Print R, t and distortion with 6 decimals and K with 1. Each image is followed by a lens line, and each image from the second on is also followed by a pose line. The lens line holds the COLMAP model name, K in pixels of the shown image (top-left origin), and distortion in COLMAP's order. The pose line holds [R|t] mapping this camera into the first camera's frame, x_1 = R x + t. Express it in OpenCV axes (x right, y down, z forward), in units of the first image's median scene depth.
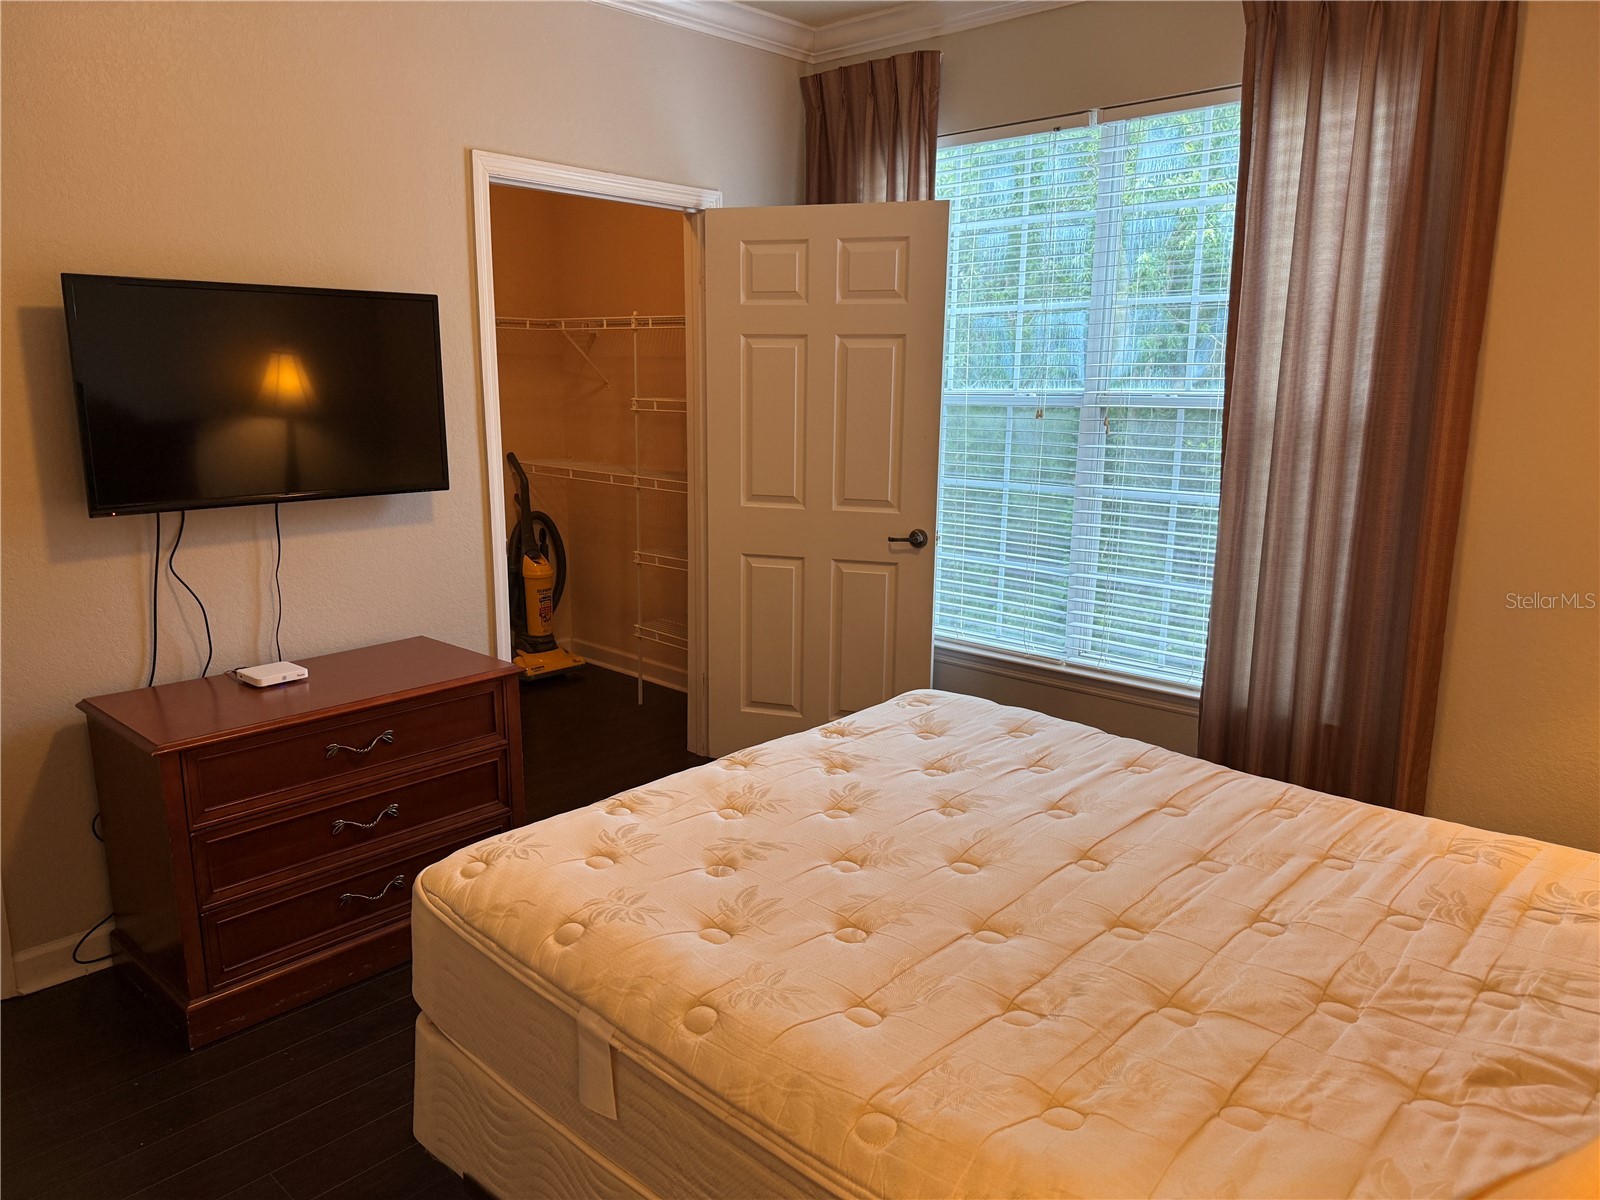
lens RADIAL K [[1121.9, 0, 800.7], [0, 1121.9, 603.0], [0, 0, 1]] dist [0.084996, -0.117314]
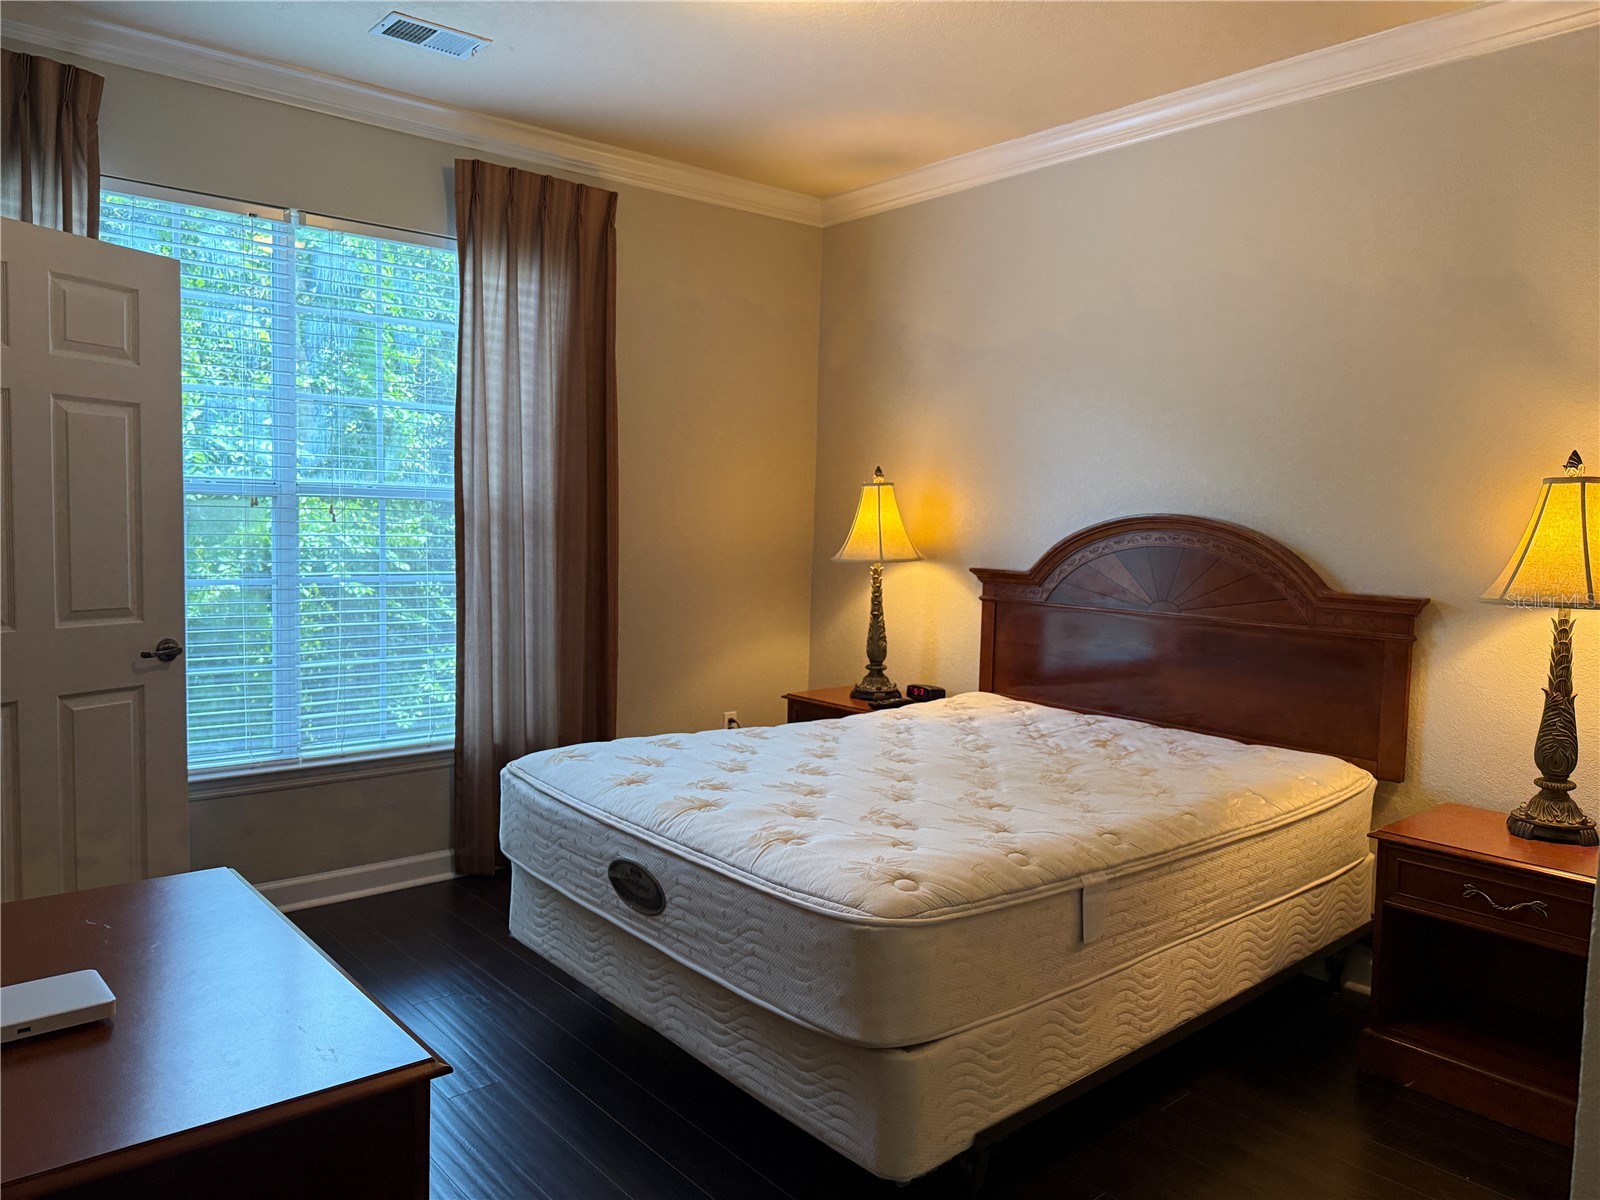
lens RADIAL K [[1121.9, 0, 801.8], [0, 1121.9, 598.1], [0, 0, 1]] dist [0.084996, -0.117314]
pose [[0.123458, -0.072973, 0.989663, -0.674302], [0.177686, 0.982801, 0.050301, -0.055855], [-0.976312, 0.169640, 0.134301, 0.444056]]
